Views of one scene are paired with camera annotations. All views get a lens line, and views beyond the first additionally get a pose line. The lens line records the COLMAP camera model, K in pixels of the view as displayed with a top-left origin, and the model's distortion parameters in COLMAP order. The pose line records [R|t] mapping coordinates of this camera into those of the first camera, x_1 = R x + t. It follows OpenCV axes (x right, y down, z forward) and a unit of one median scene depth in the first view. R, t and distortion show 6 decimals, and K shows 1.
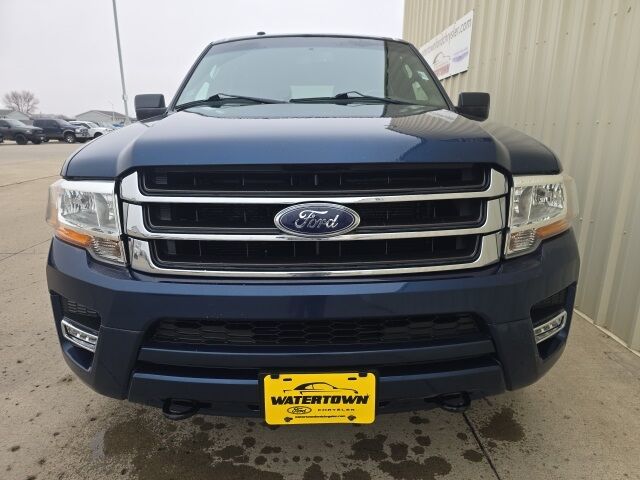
lens RADIAL K [[422.0, 0, 320.0], [0, 422.0, 240.0], [0, 0, 1]] dist [0.020018, -0.001587]
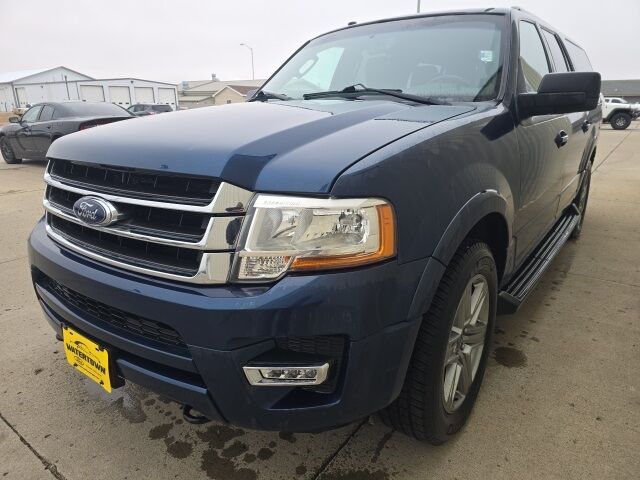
lens RADIAL K [[422.0, 0, 320.0], [0, 422.0, 240.0], [0, 0, 1]] dist [0.020018, -0.001587]
pose [[0.793759, 0.175826, -0.582264, 0.849021], [-0.150575, 0.984312, 0.091963, -0.121768], [0.589299, 0.014678, 0.807782, 0.289202]]
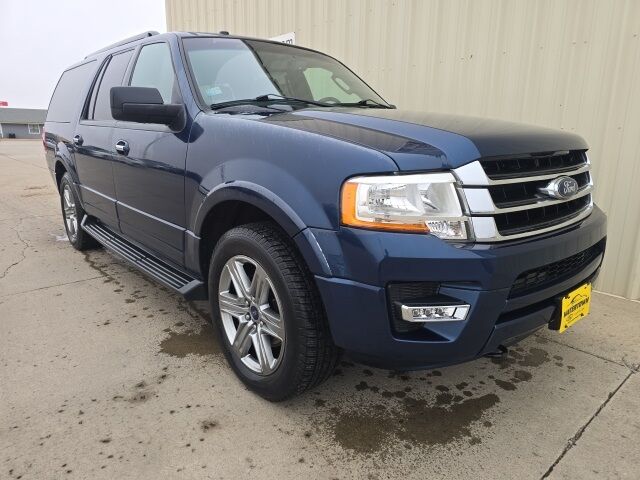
lens RADIAL K [[428.9, 0, 300.0], [0, 428.9, 225.7], [0, 0, 1]] dist [0.007425, 0.001530]
pose [[0.783727, -0.126220, 0.608145, -1.198145], [0.150536, 0.988541, 0.011173, -0.052077], [-0.602587, 0.082791, 0.793747, 0.251413]]
